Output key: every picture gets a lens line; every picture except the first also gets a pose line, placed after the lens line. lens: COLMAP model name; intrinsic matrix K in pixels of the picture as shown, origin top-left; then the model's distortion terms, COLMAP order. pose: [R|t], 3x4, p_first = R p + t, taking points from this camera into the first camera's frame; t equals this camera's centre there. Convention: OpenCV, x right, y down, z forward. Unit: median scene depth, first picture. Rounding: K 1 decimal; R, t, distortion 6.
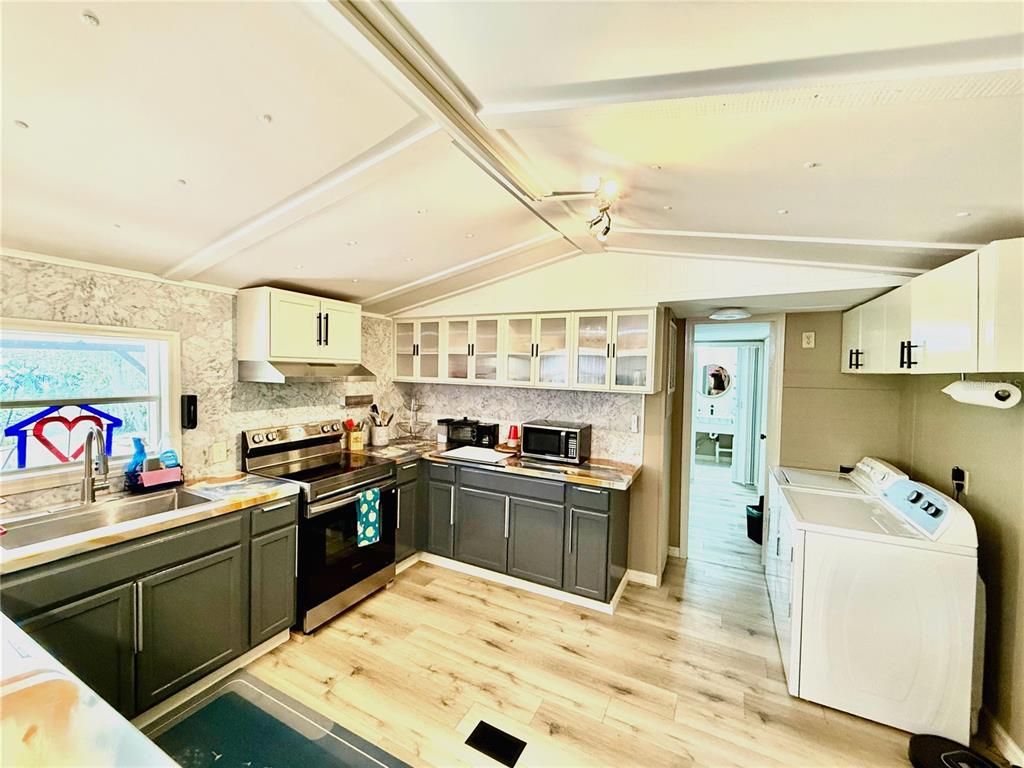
lens RADIAL K [[411.2, 0, 512.0], [0, 411.2, 381.9], [0, 0, 1]] dist [-0.001619, 0.000075]
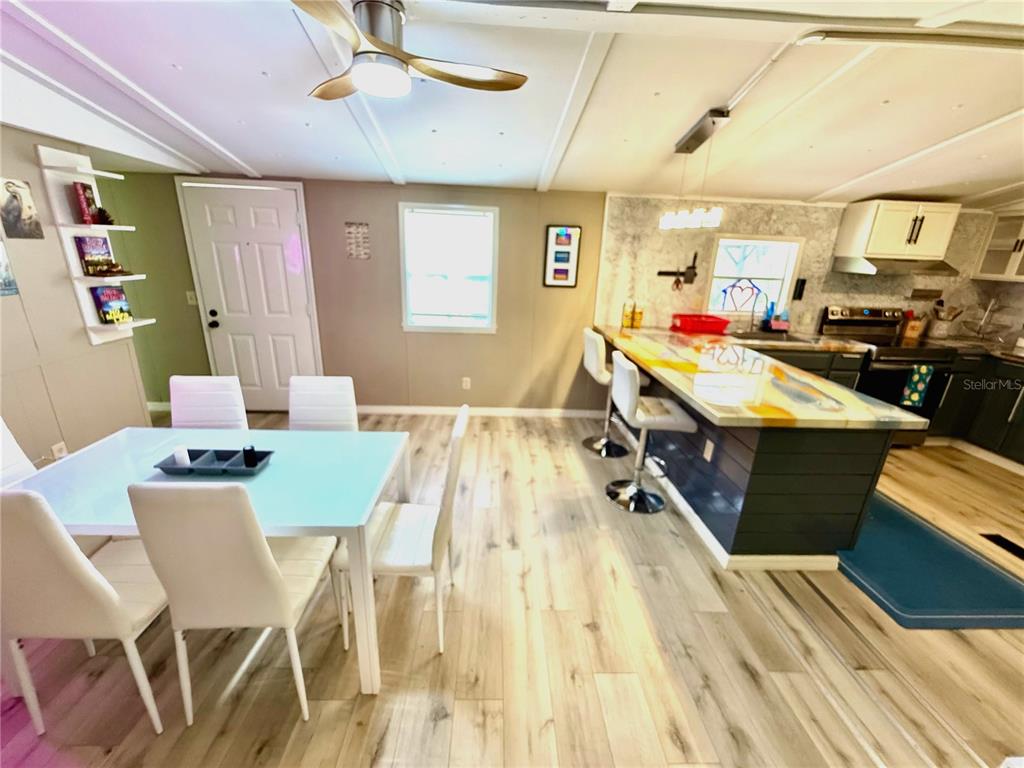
lens RADIAL K [[411.2, 0, 511.7], [0, 411.2, 381.0], [0, 0, 1]] dist [-0.001619, 0.000075]
pose [[0.485252, 0.265770, -0.833005, 0.098031], [-0.050052, 0.959567, 0.276993, 0.024237], [0.872941, -0.092718, 0.478934, -0.707367]]
